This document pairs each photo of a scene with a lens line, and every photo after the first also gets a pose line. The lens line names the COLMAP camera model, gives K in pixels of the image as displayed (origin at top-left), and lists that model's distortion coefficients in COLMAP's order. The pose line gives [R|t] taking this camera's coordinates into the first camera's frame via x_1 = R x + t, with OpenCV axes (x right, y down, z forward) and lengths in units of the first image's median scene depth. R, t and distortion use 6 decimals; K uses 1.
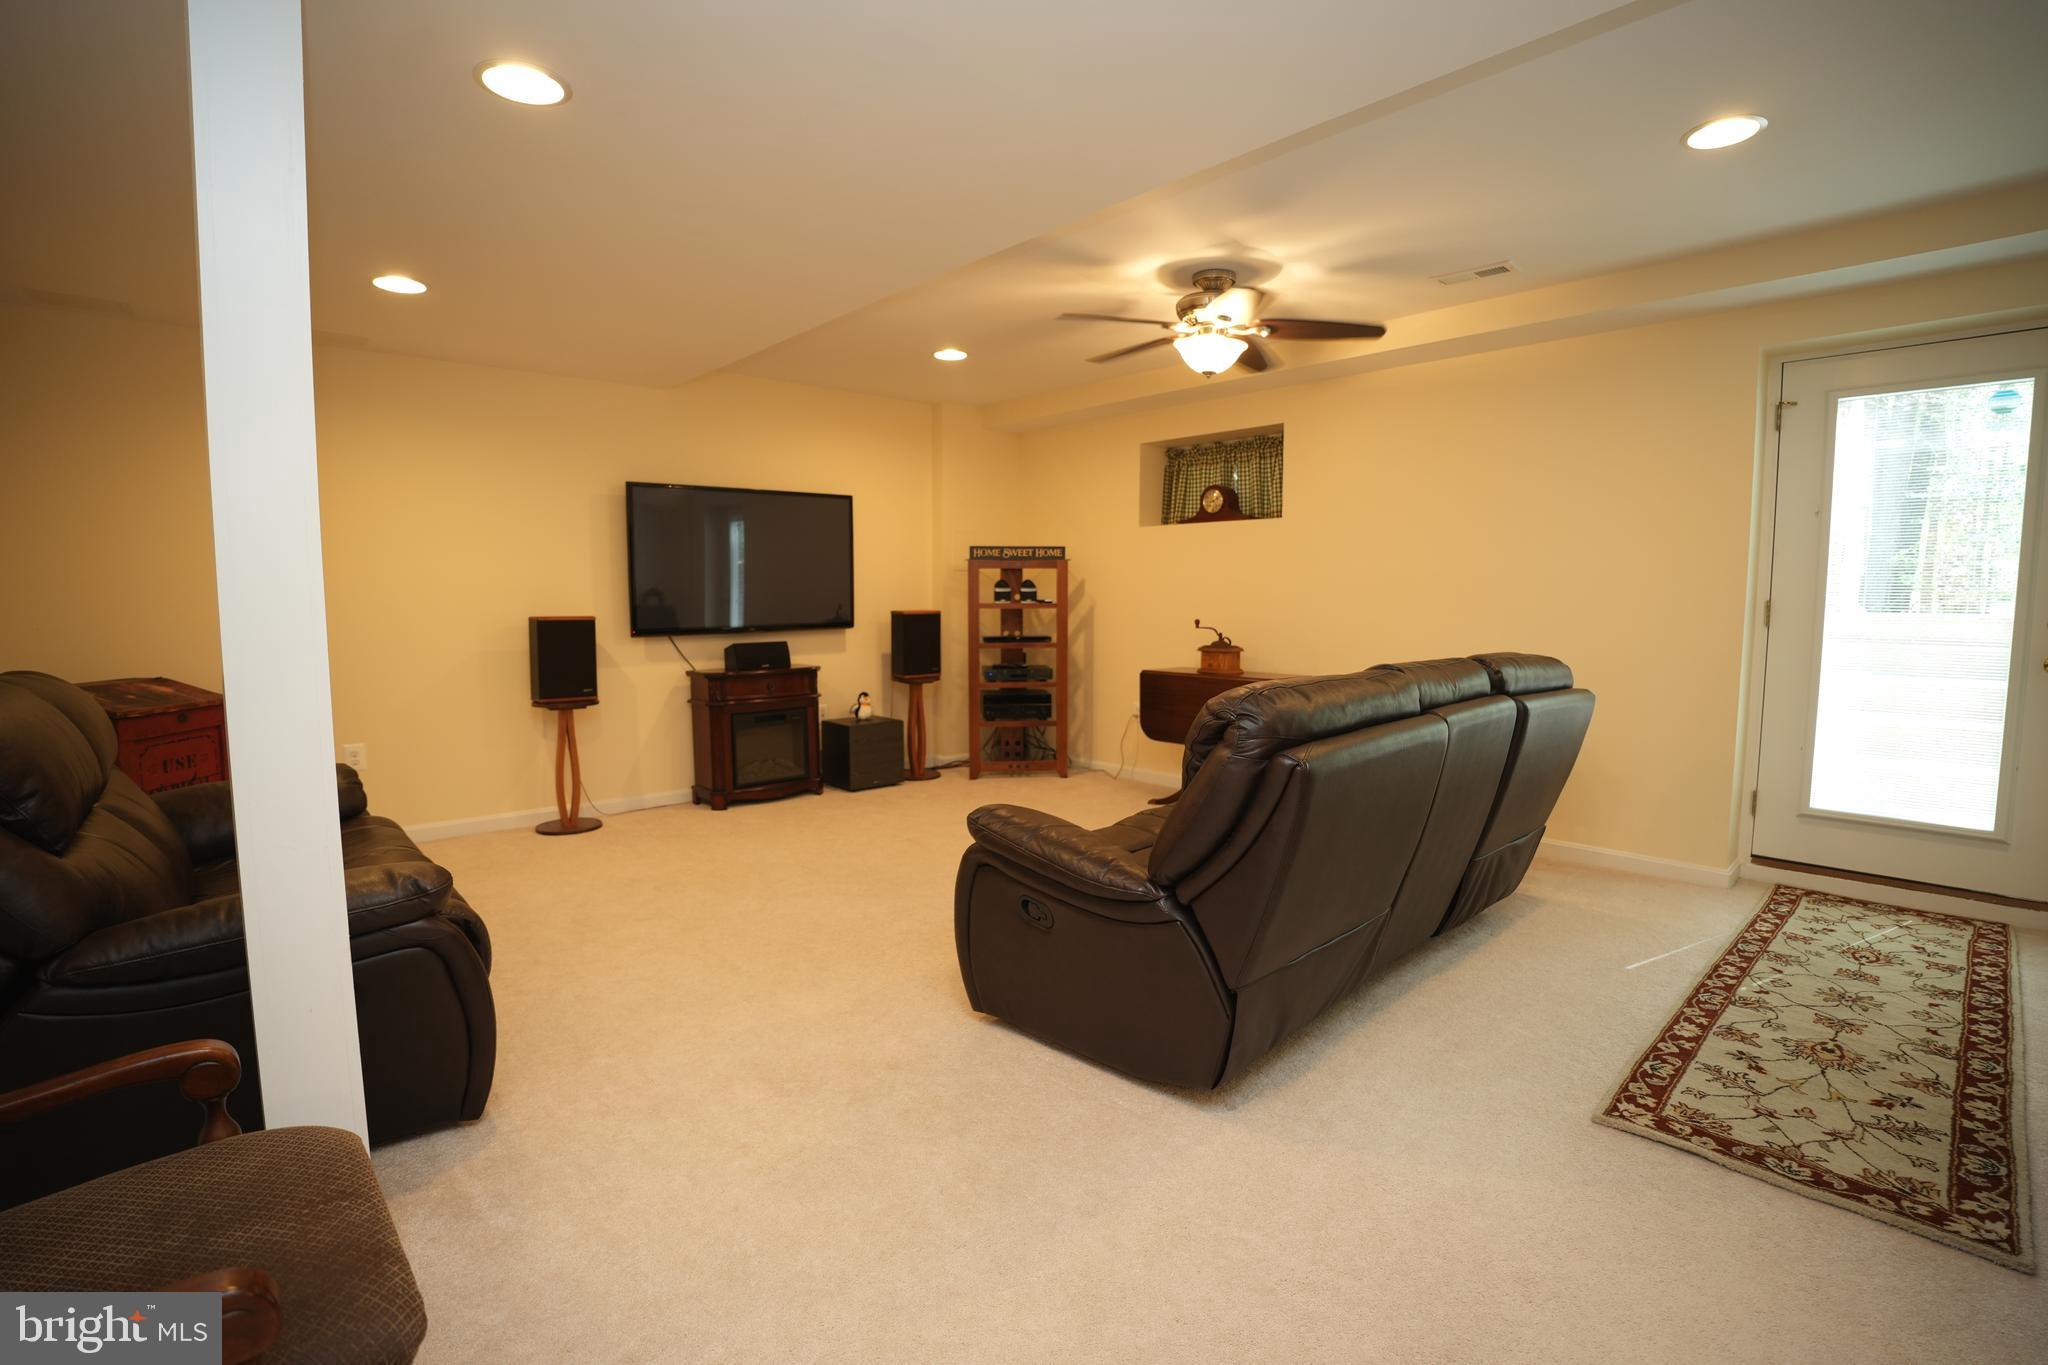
lens RADIAL K [[937.8, 0, 1024.0], [0, 937.8, 682.5], [0, 0, 1]] dist [-0.069555, 0.016919]
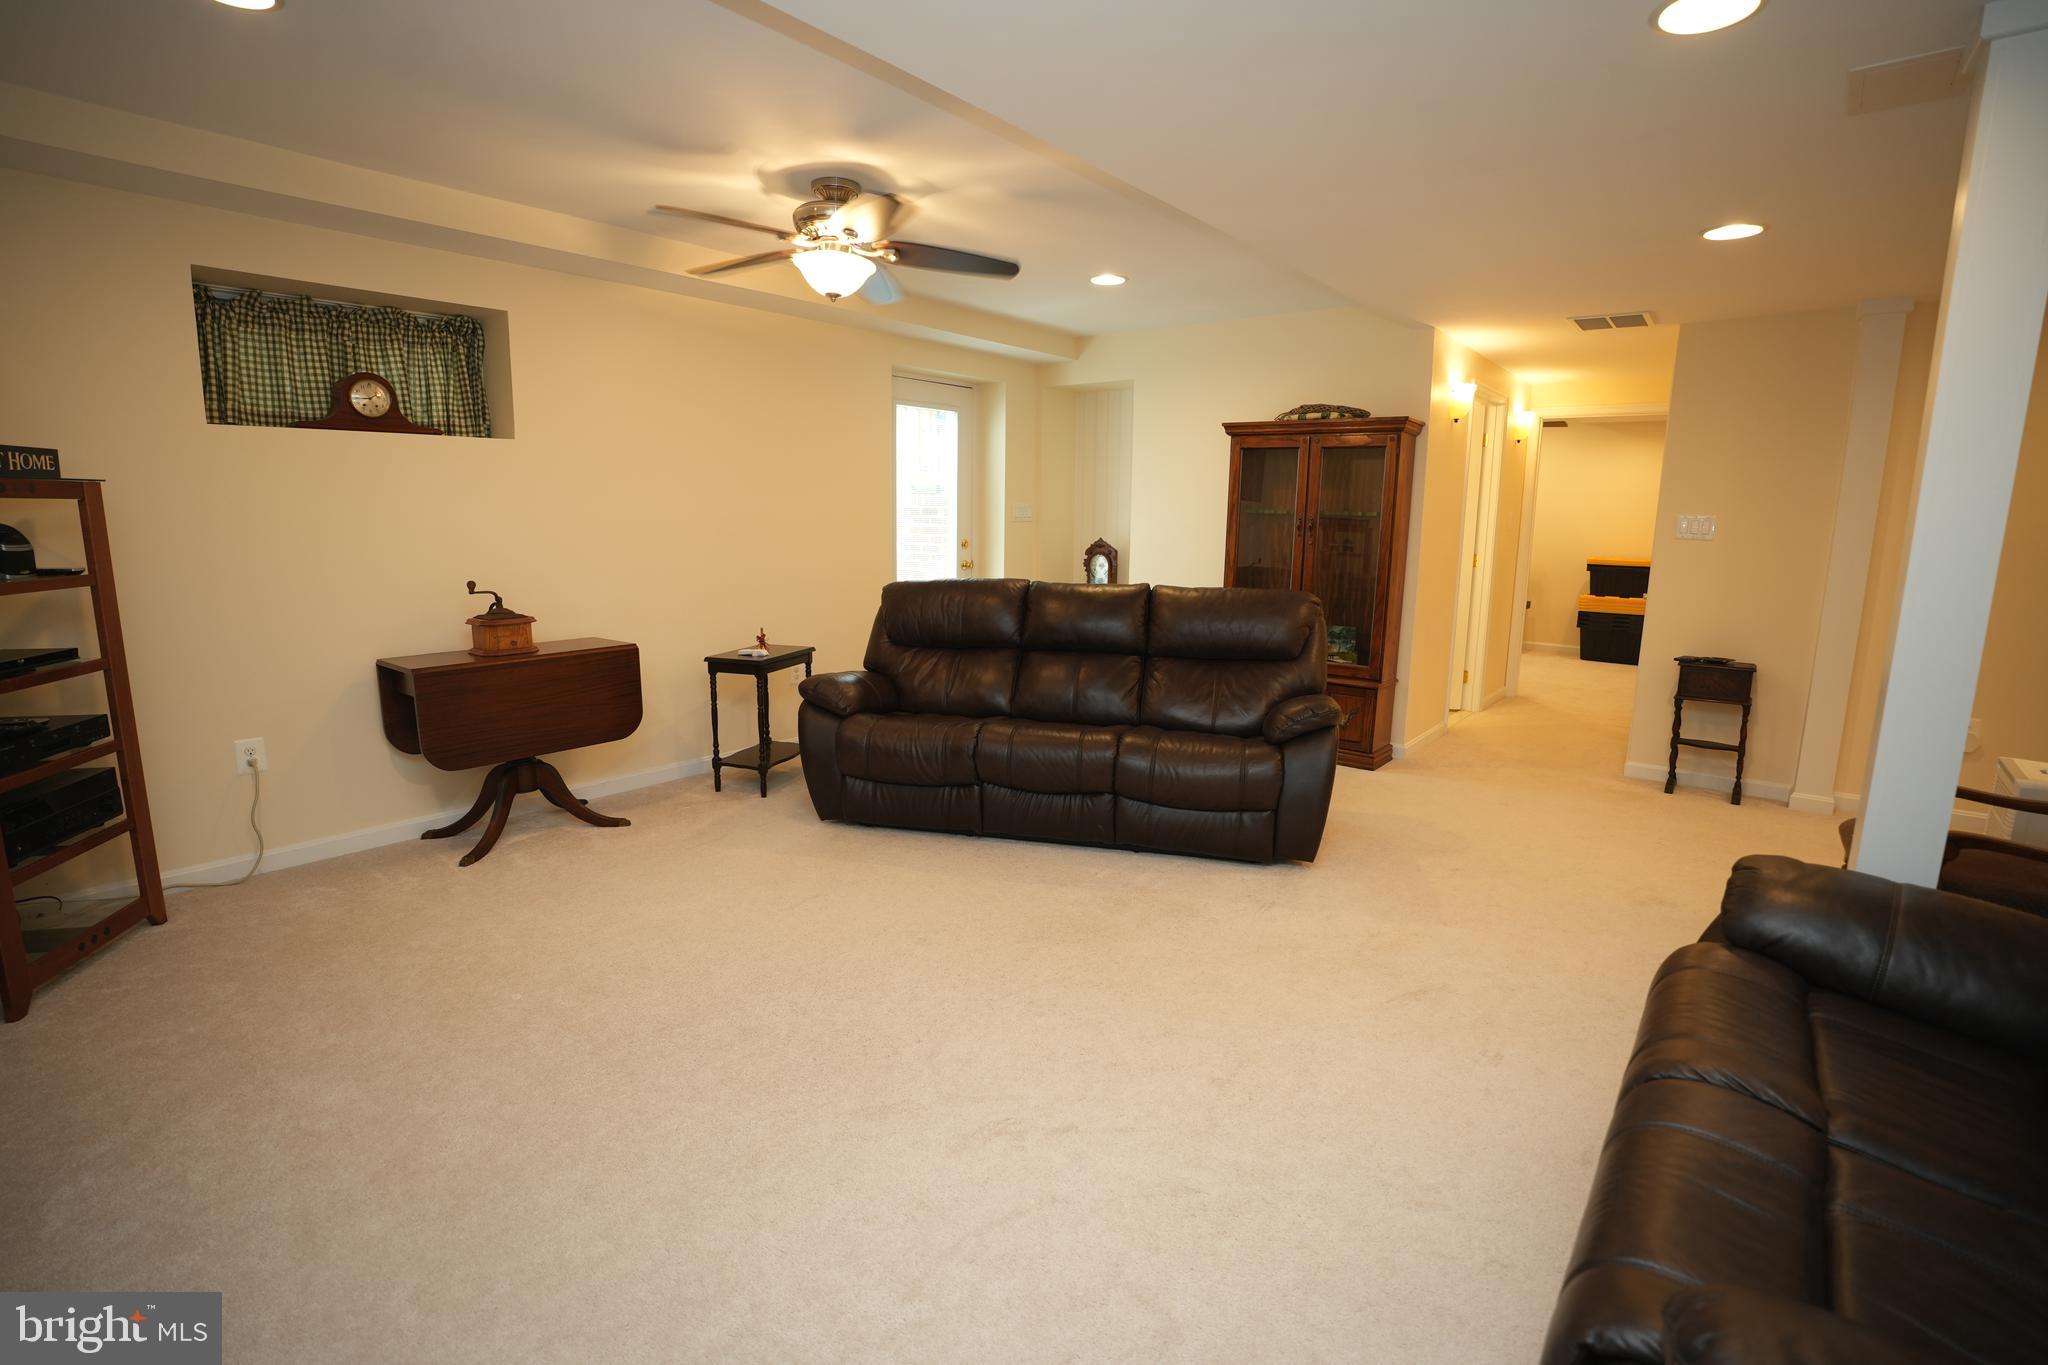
lens RADIAL K [[937.8, 0, 1024.0], [0, 937.8, 682.5], [0, 0, 1]] dist [-0.069555, 0.016919]
pose [[-0.149885, -0.180783, 0.972035, -0.531290], [0.080441, 0.977652, 0.194231, -0.091061], [-0.985426, 0.107304, -0.131993, 0.690955]]
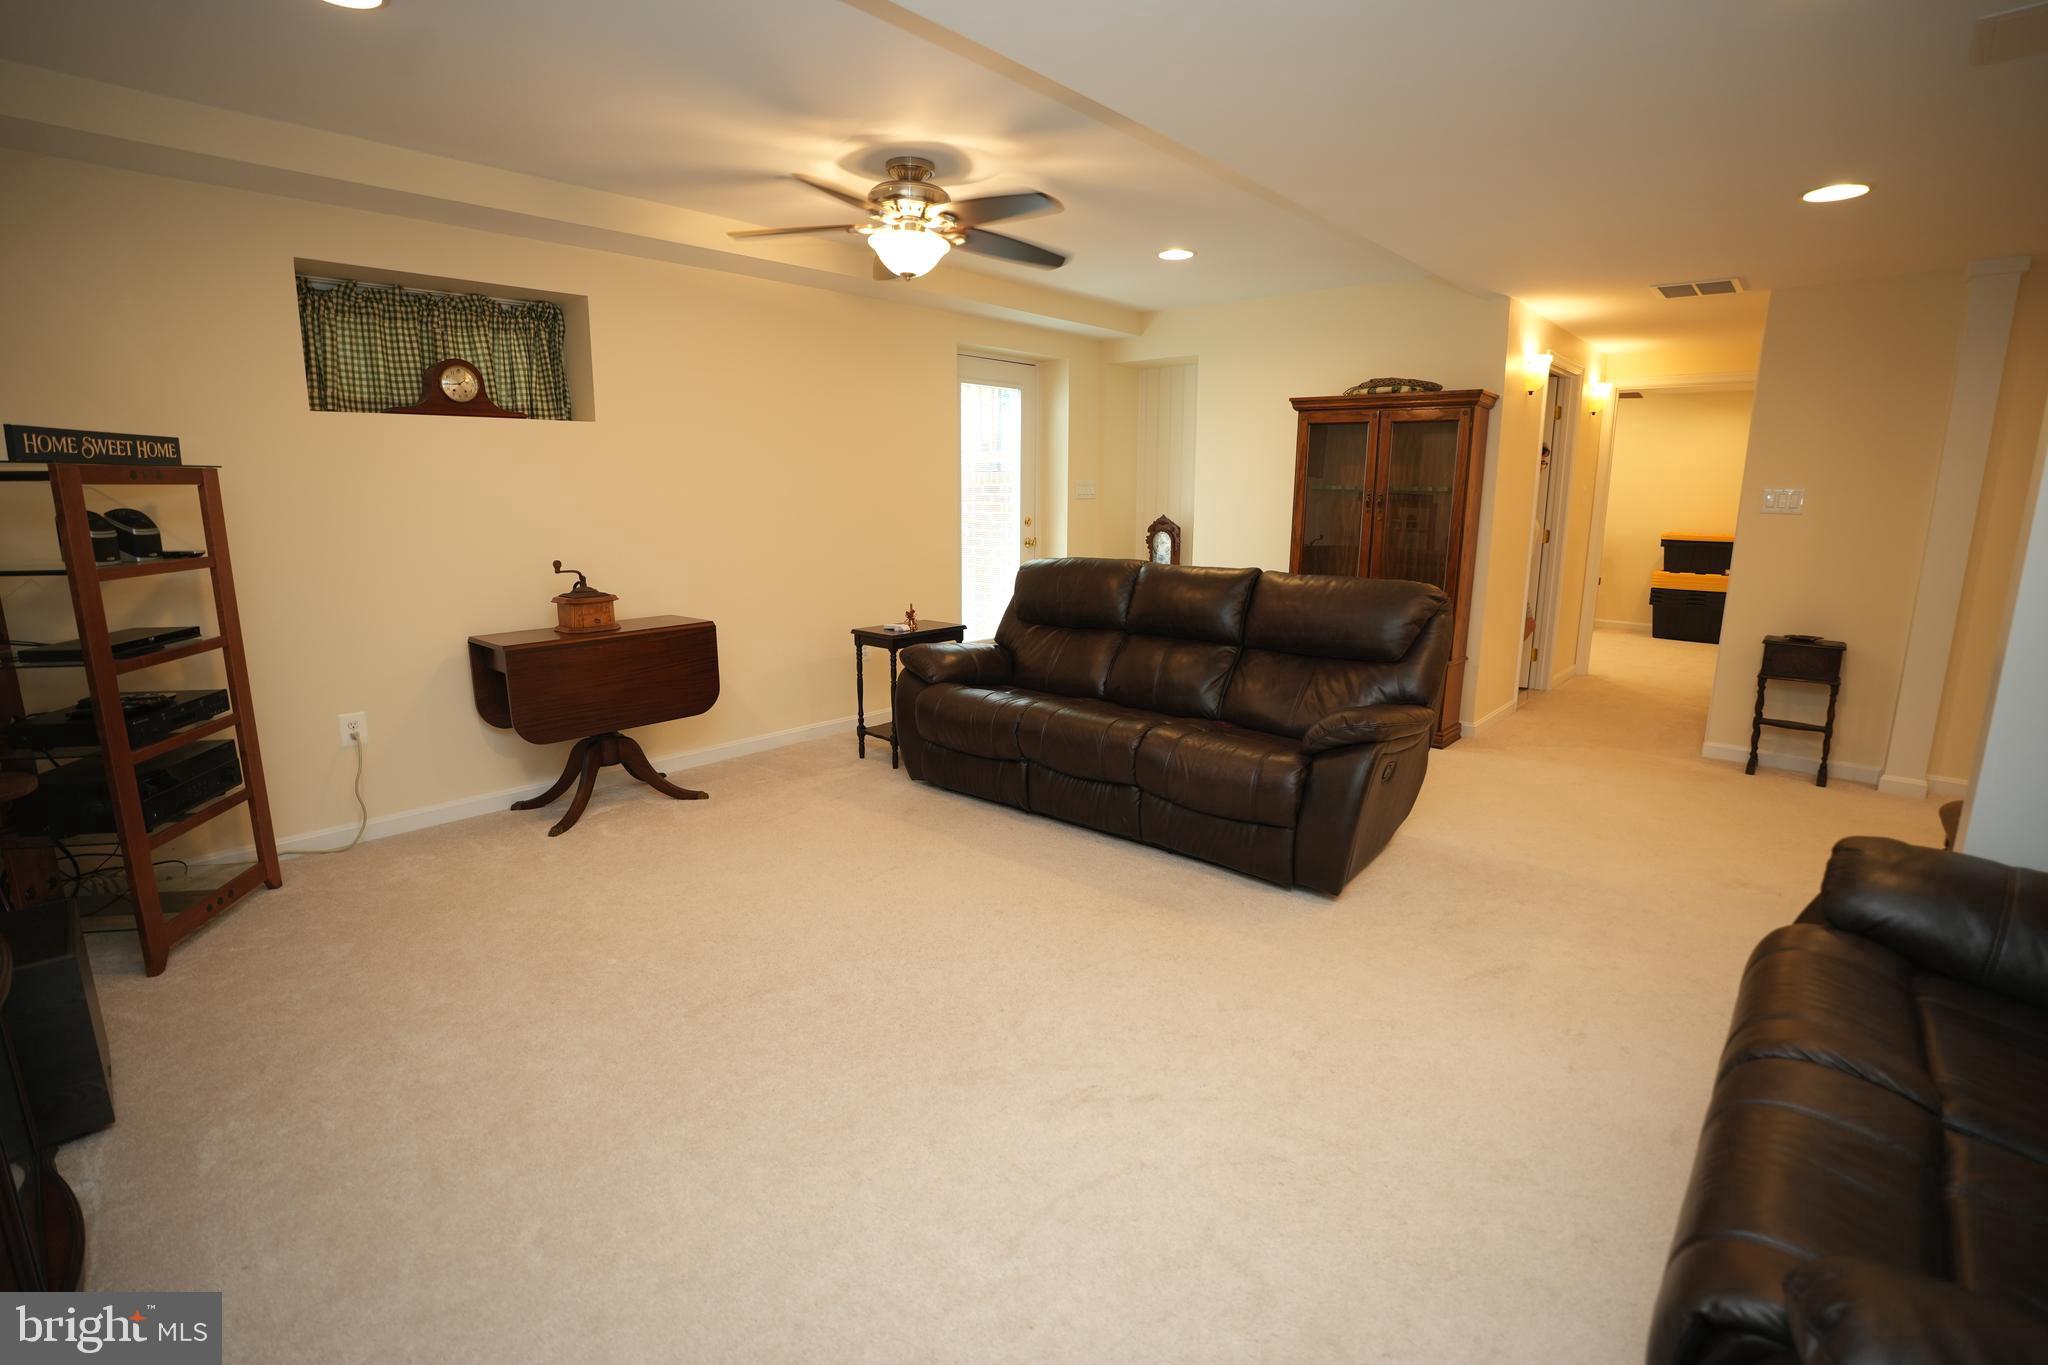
lens RADIAL K [[935.6, 0, 1024.0], [0, 935.6, 682.5], [0, 0, 1]] dist [-0.070728, 0.017292]
pose [[-0.096880, -0.204176, 0.974129, -0.533584], [0.089726, 0.972956, 0.212854, -0.092474], [-0.991243, 0.108026, -0.075940, 0.706535]]
